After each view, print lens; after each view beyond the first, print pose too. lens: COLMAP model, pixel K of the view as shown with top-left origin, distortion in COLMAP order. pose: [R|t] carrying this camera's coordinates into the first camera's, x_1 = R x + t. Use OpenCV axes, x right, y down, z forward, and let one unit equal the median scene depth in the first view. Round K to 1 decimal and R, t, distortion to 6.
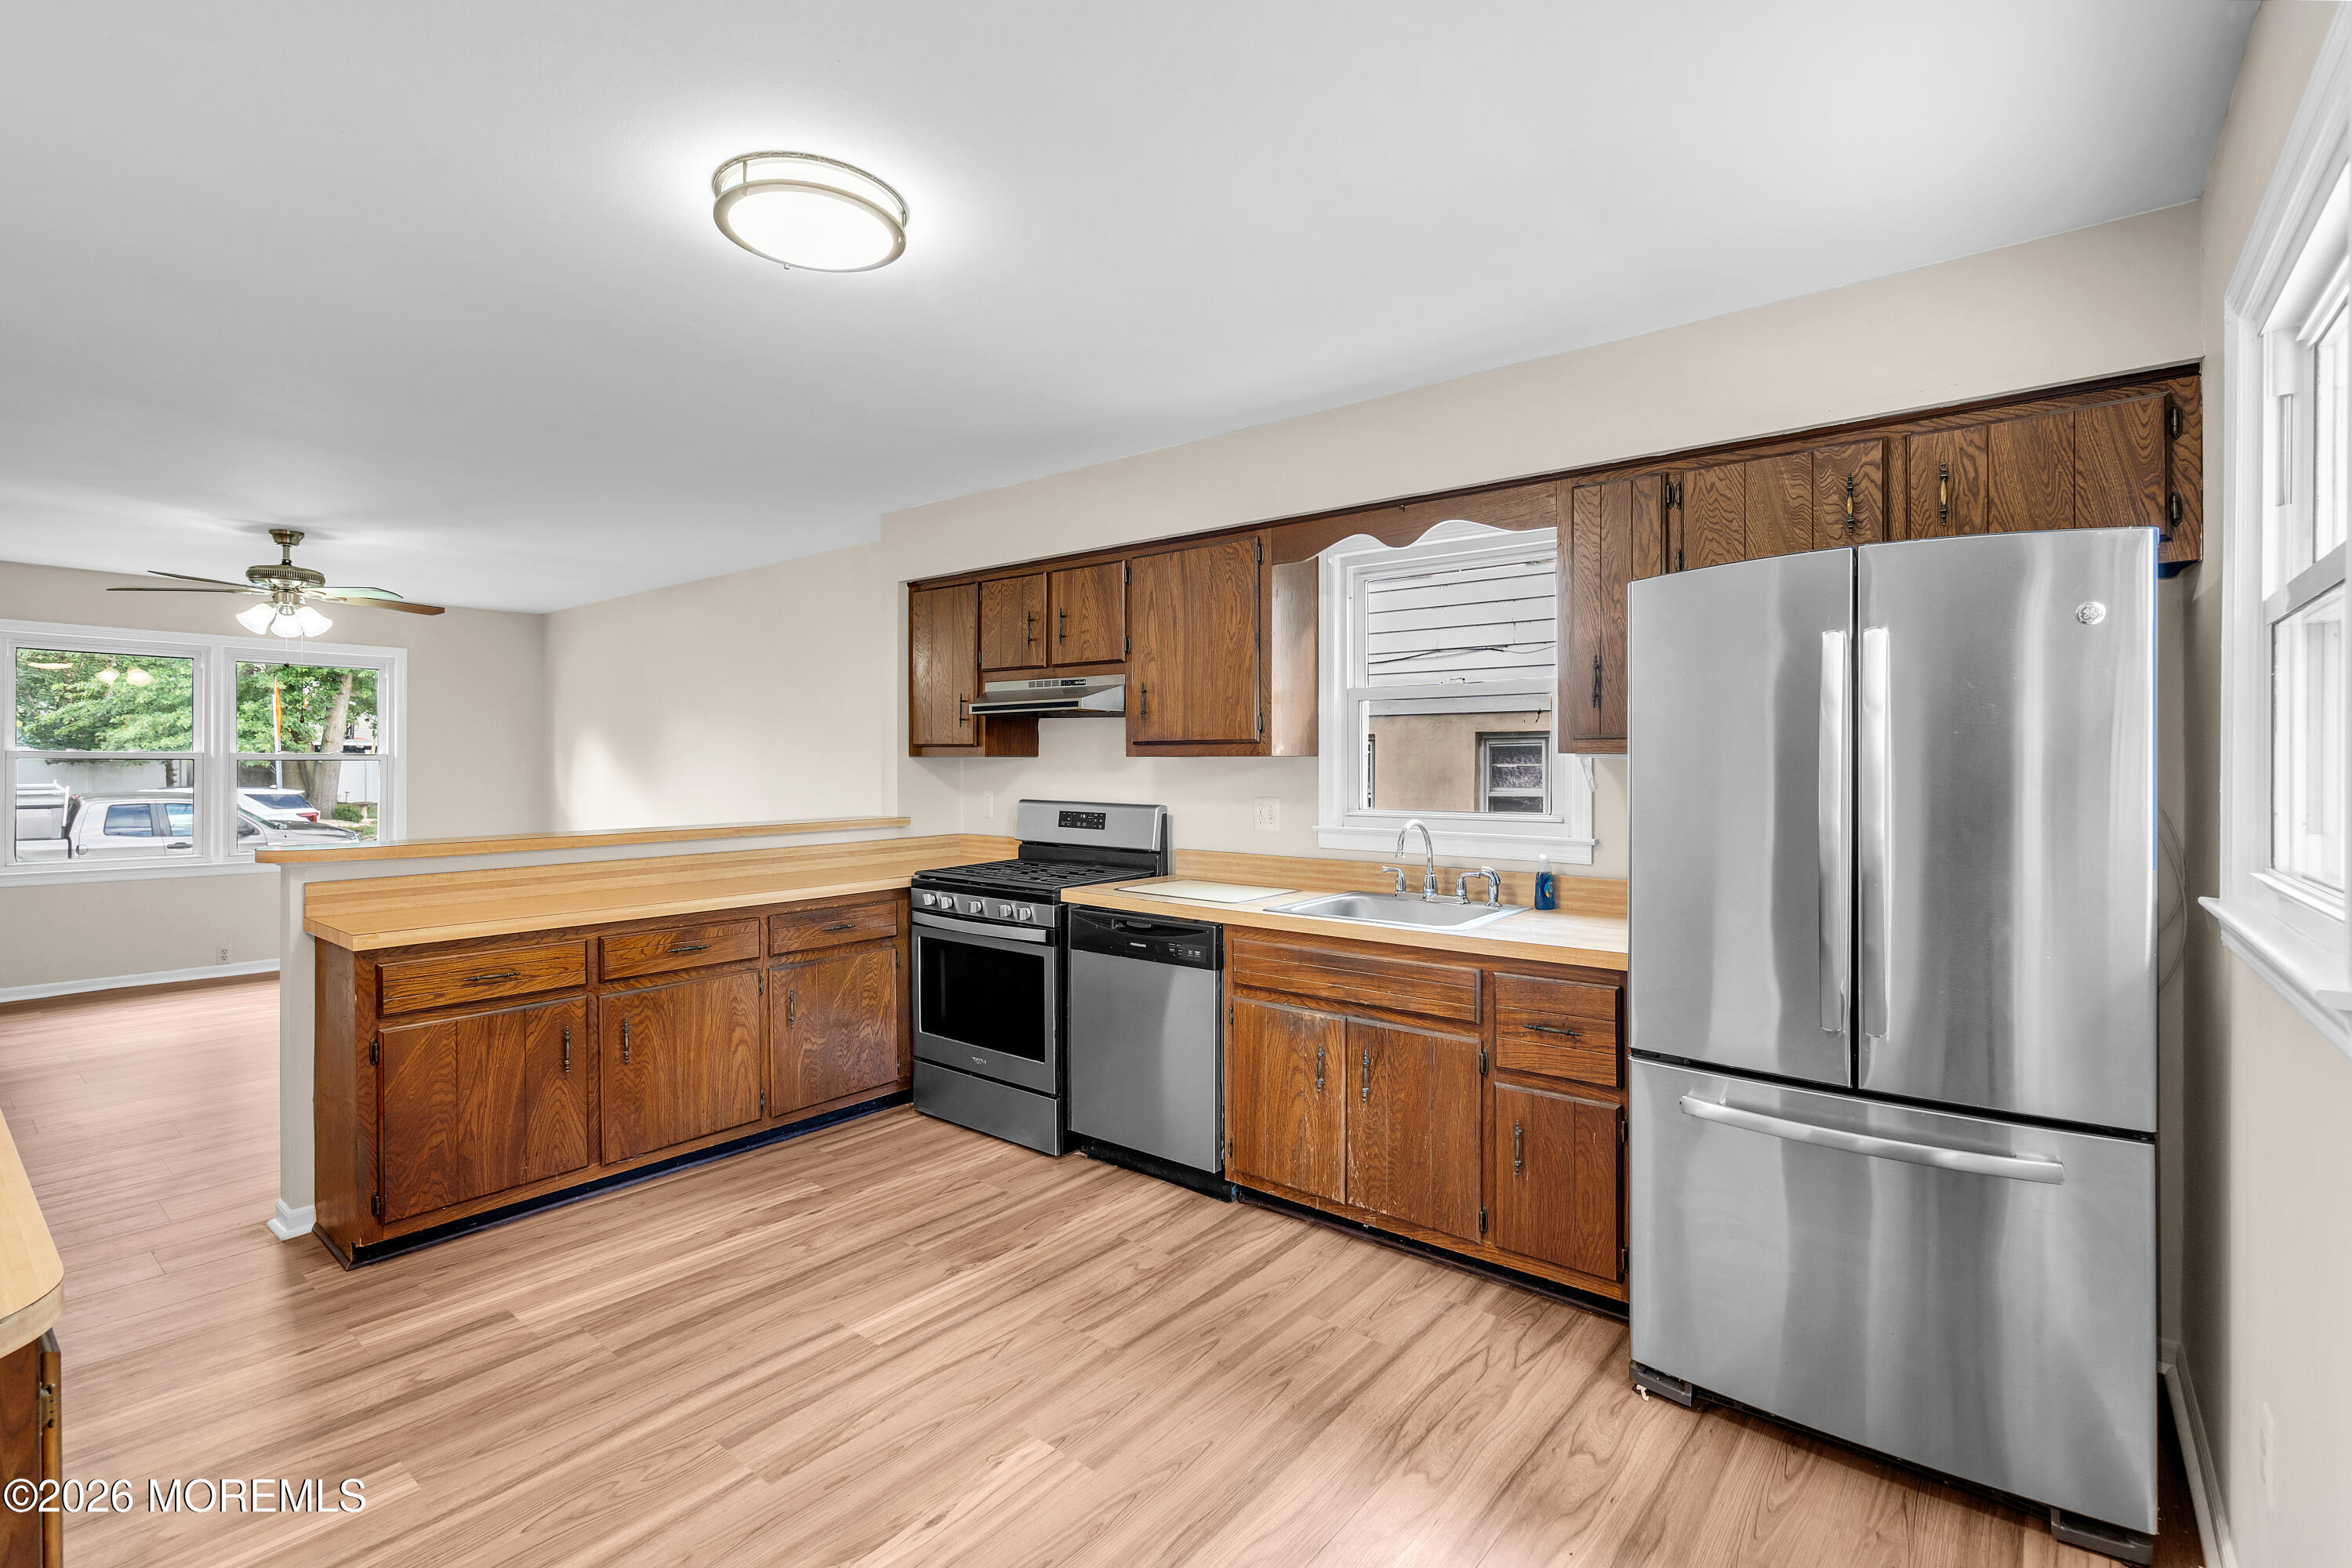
lens RADIAL K [[1068.9, 0, 1173.6], [0, 1068.9, 769.3], [0, 0, 1]] dist [-0.002073, 0.000104]
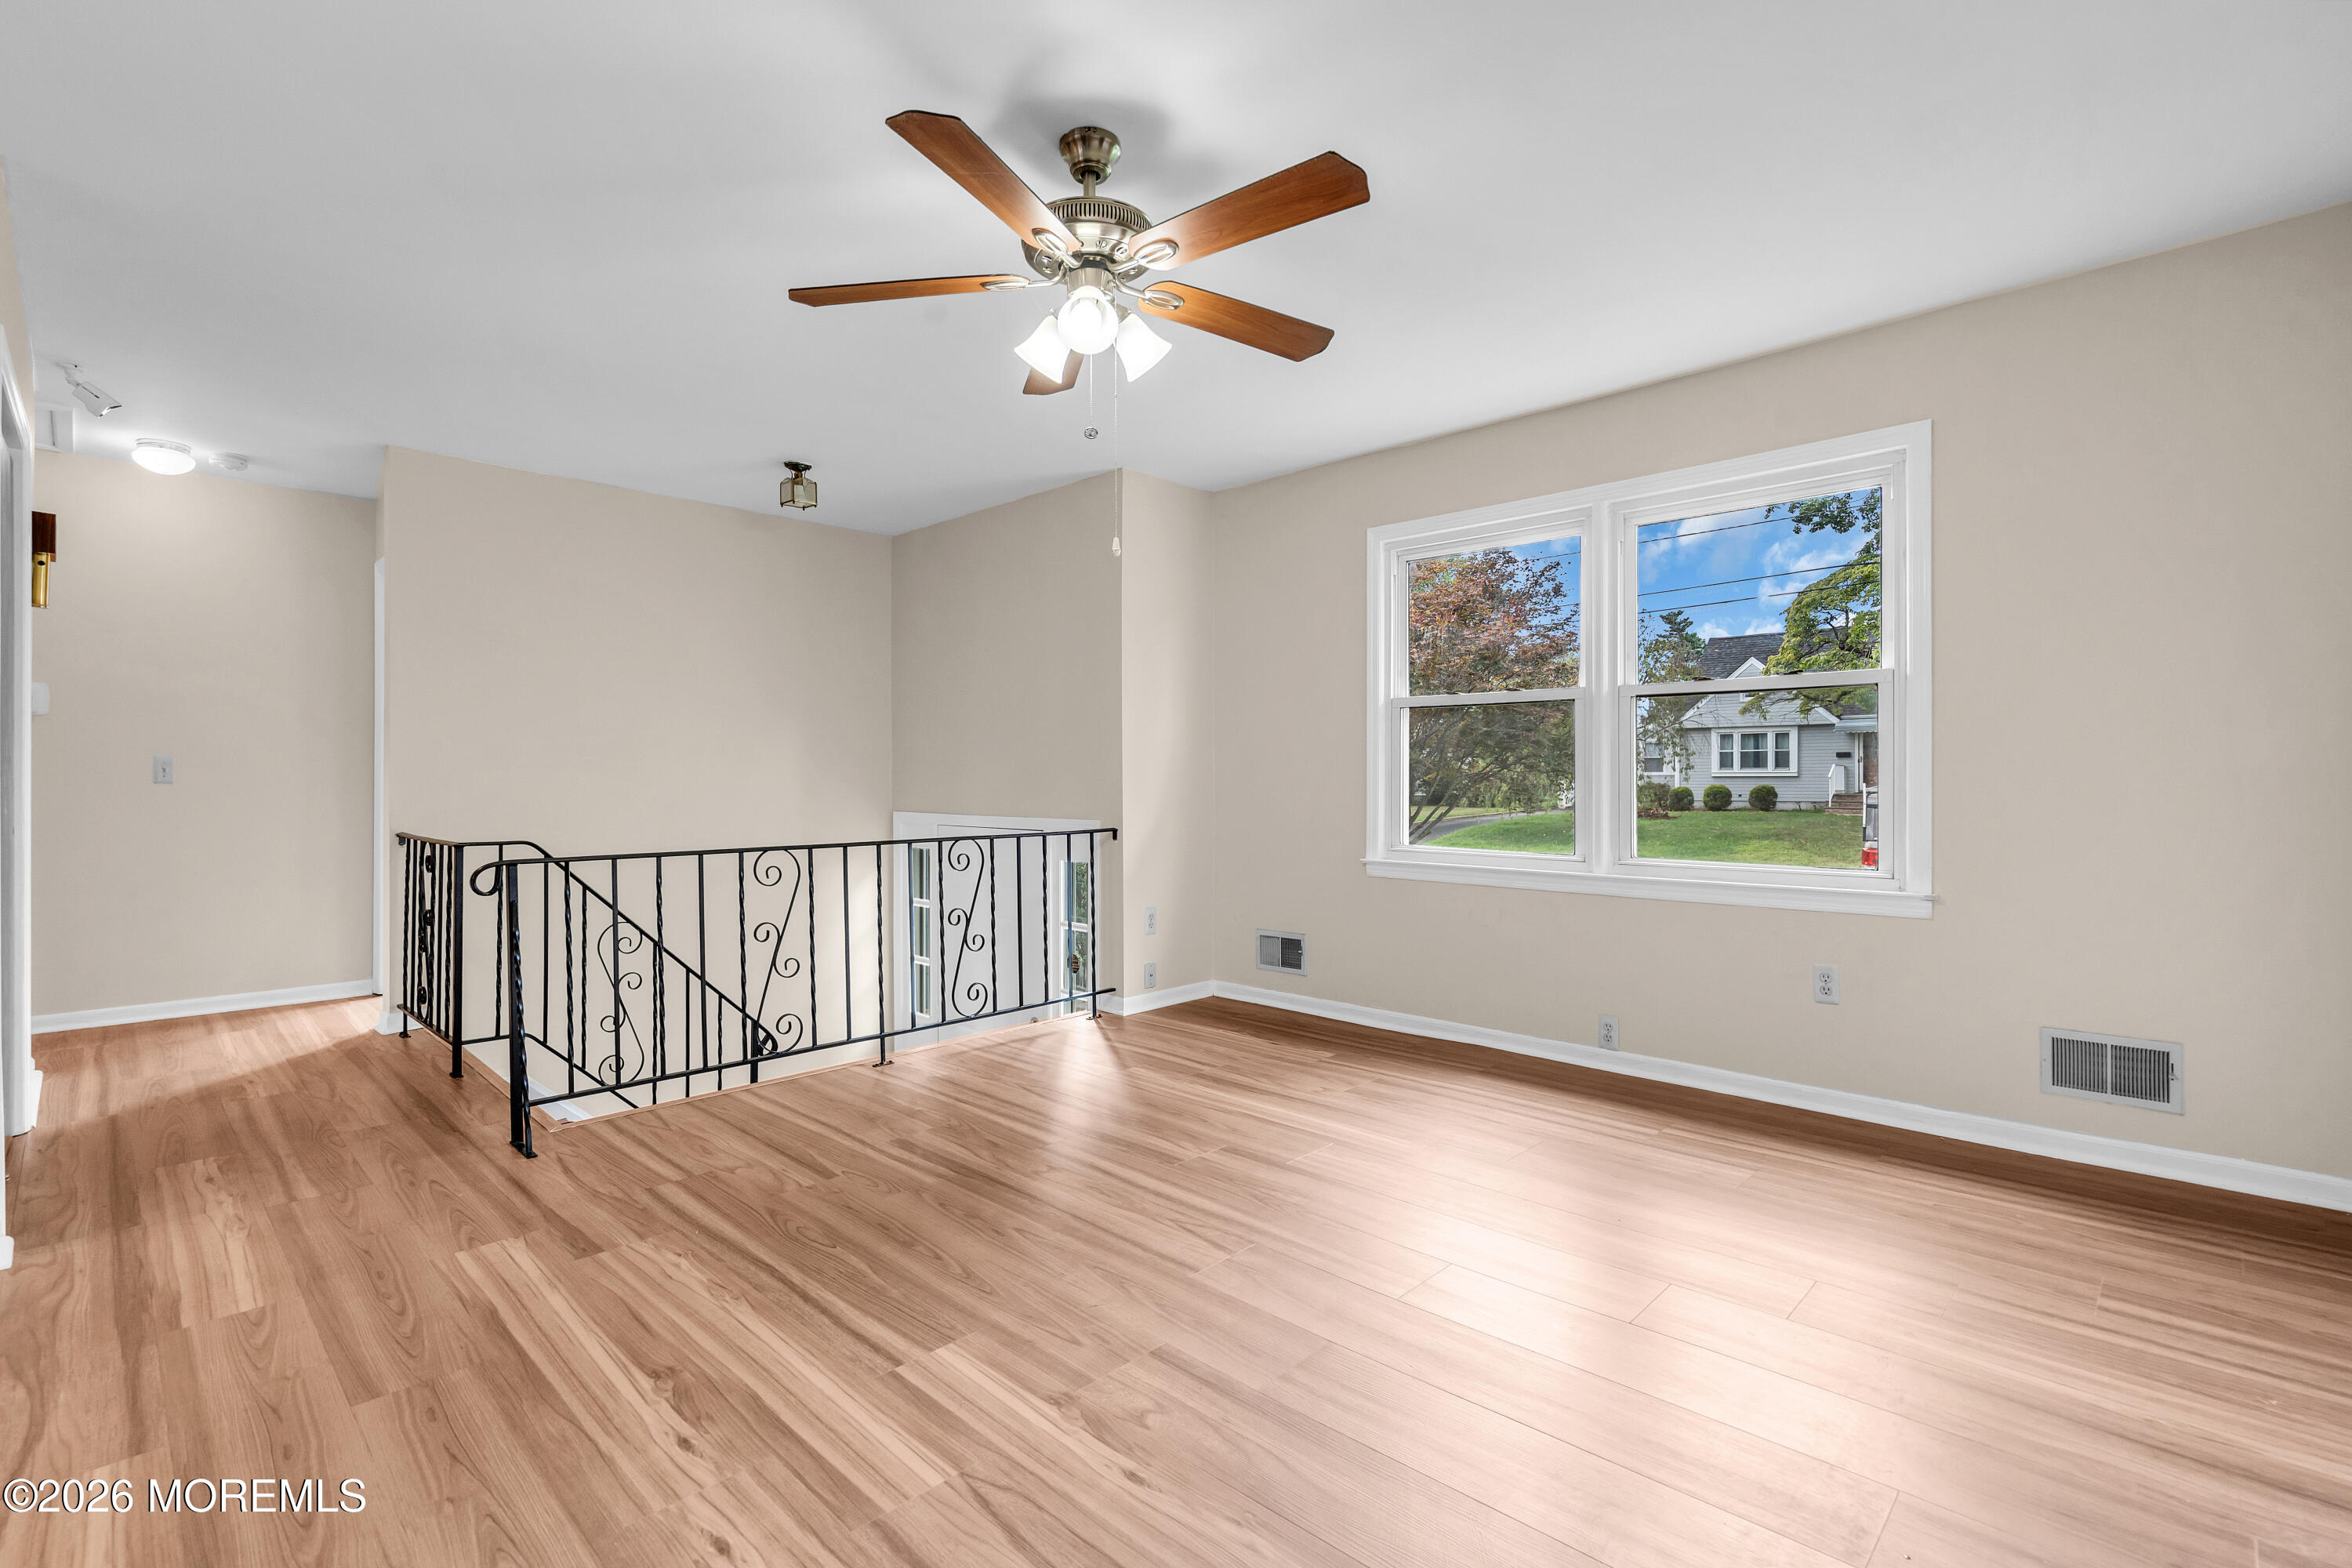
lens RADIAL K [[1068.9, 0, 1151.8], [0, 1068.9, 782.5], [0, 0, 1]] dist [-0.002073, 0.000104]
pose [[-0.101327, -0.000071, -0.994853, -0.583318], [-0.005383, 0.999985, 0.000477, 0.079482], [0.994839, 0.005403, -0.101326, 1.647056]]
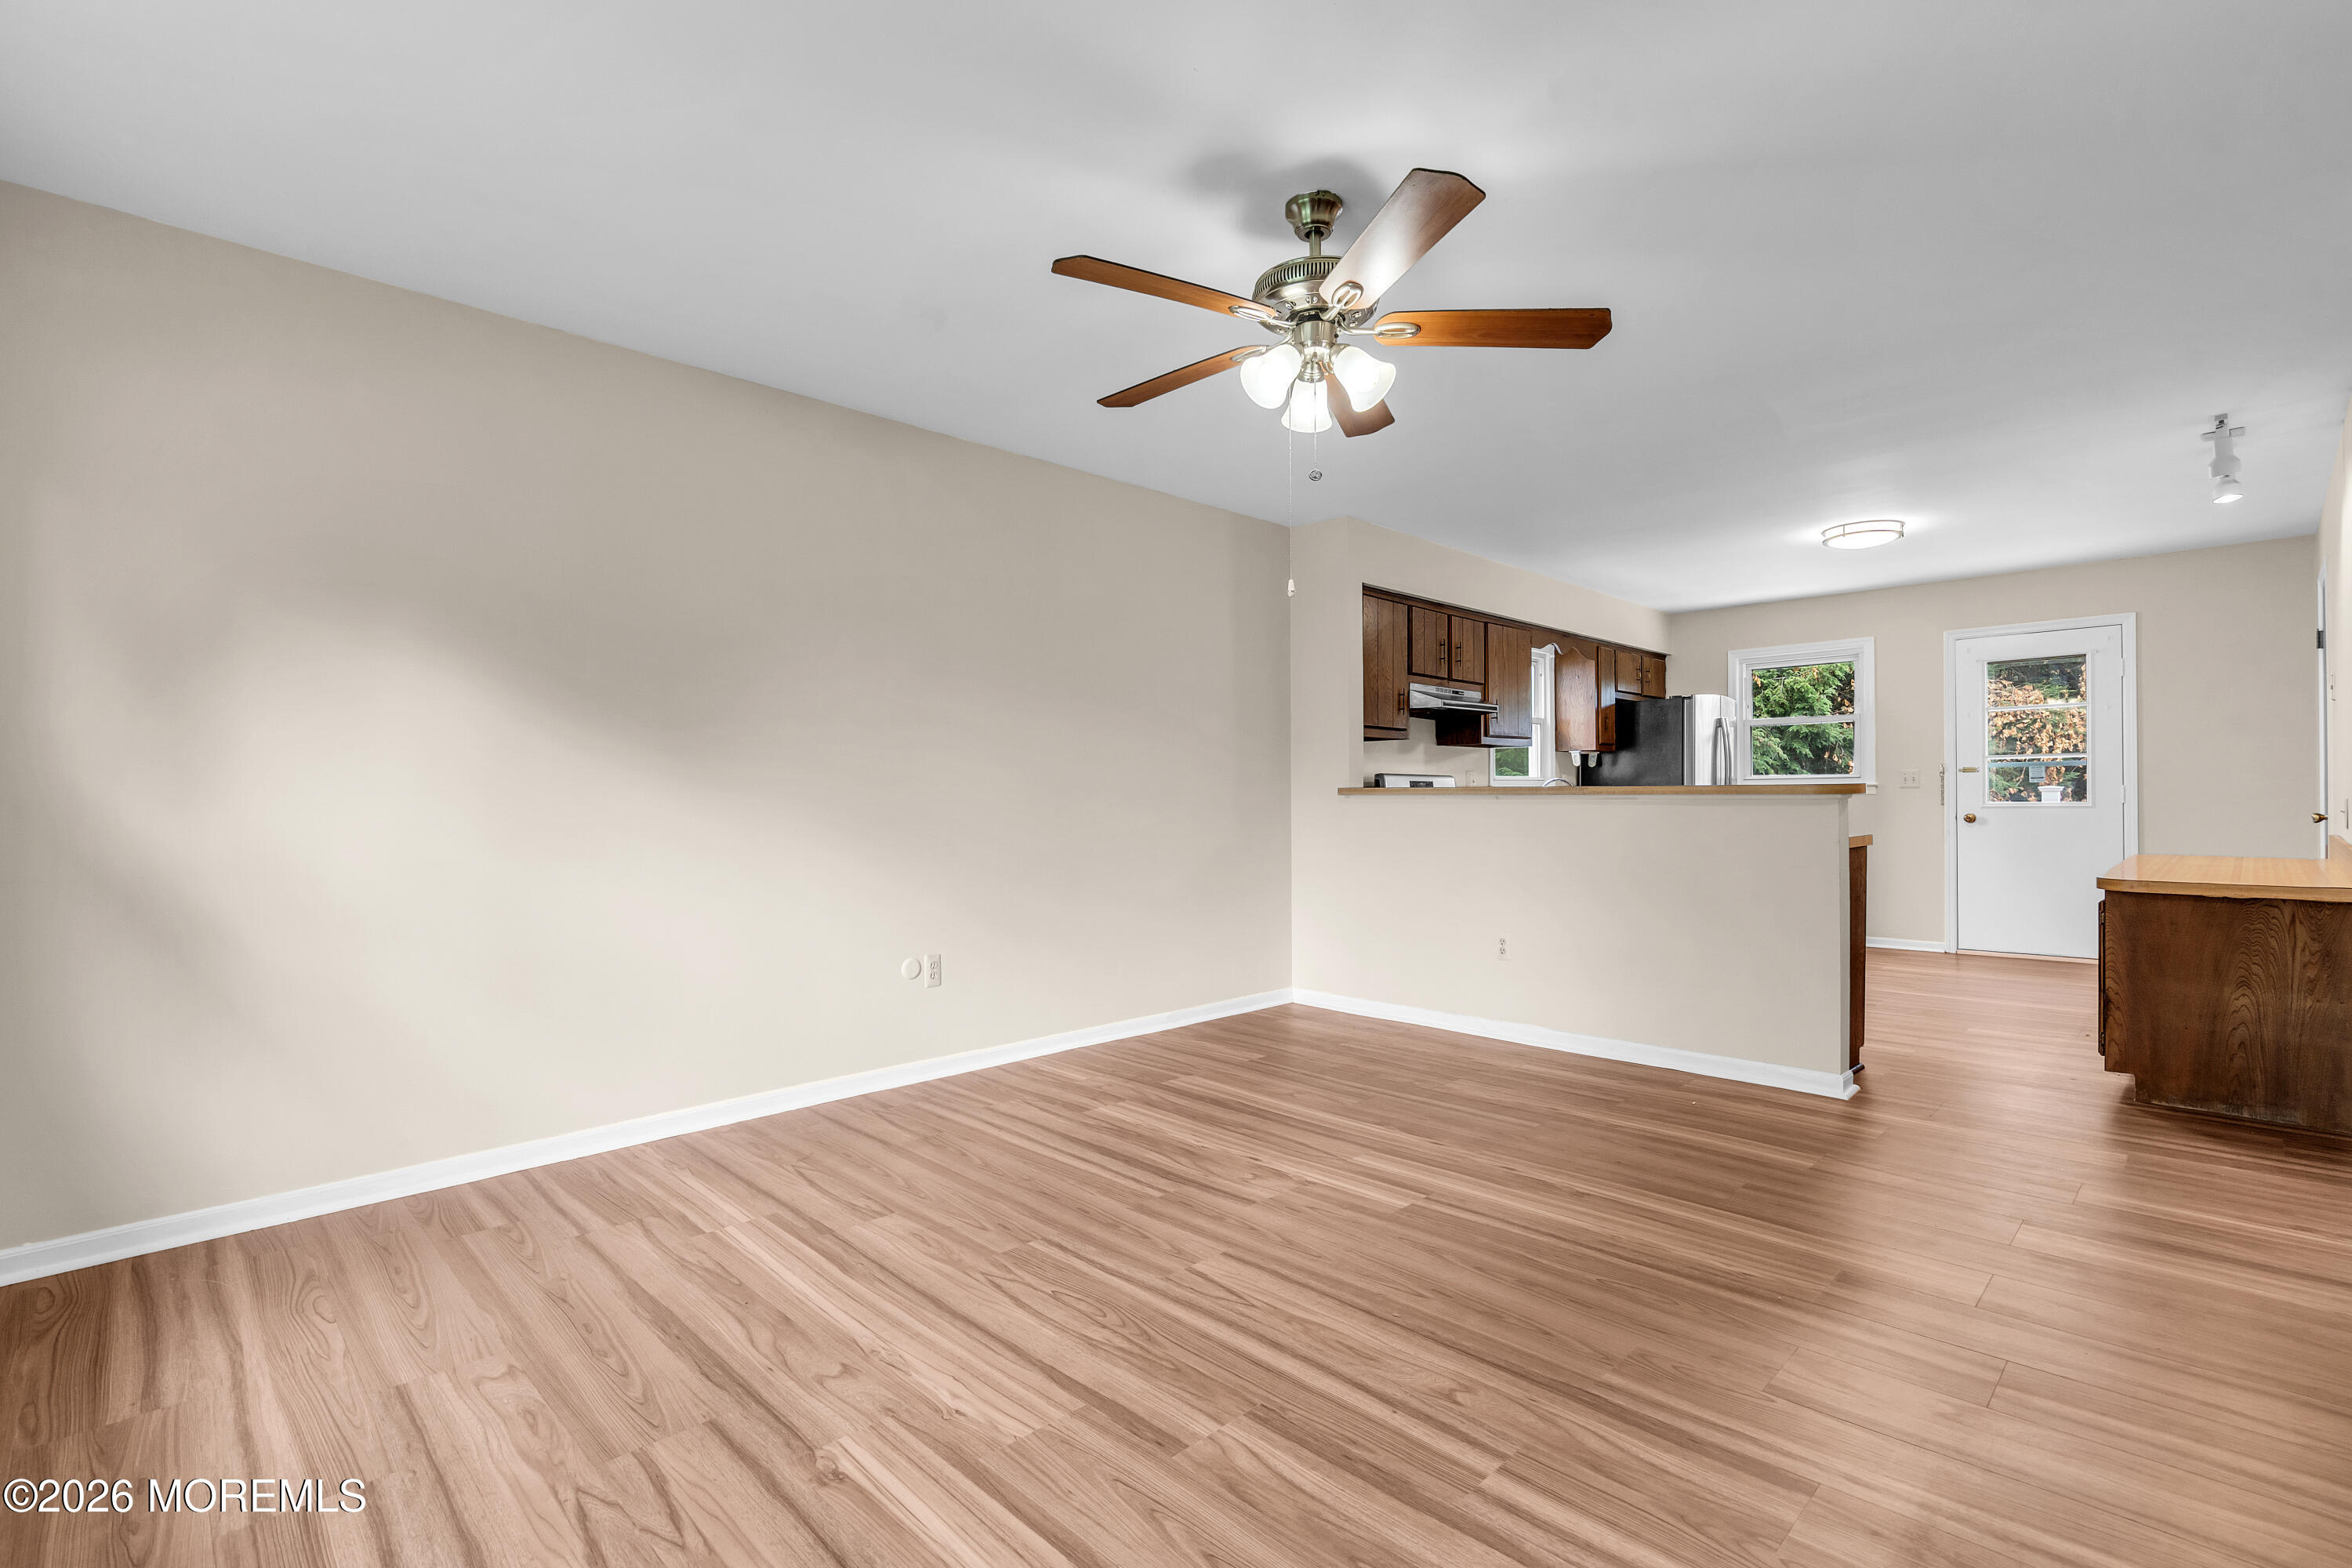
lens RADIAL K [[1068.9, 0, 1156.6], [0, 1068.9, 794.7], [0, 0, 1]] dist [-0.002073, 0.000104]
pose [[0.116480, 0.001711, 0.993192, -2.044661], [0.015407, 0.999875, -0.003529, 0.075519], [-0.993074, 0.015714, 0.116439, 1.561127]]
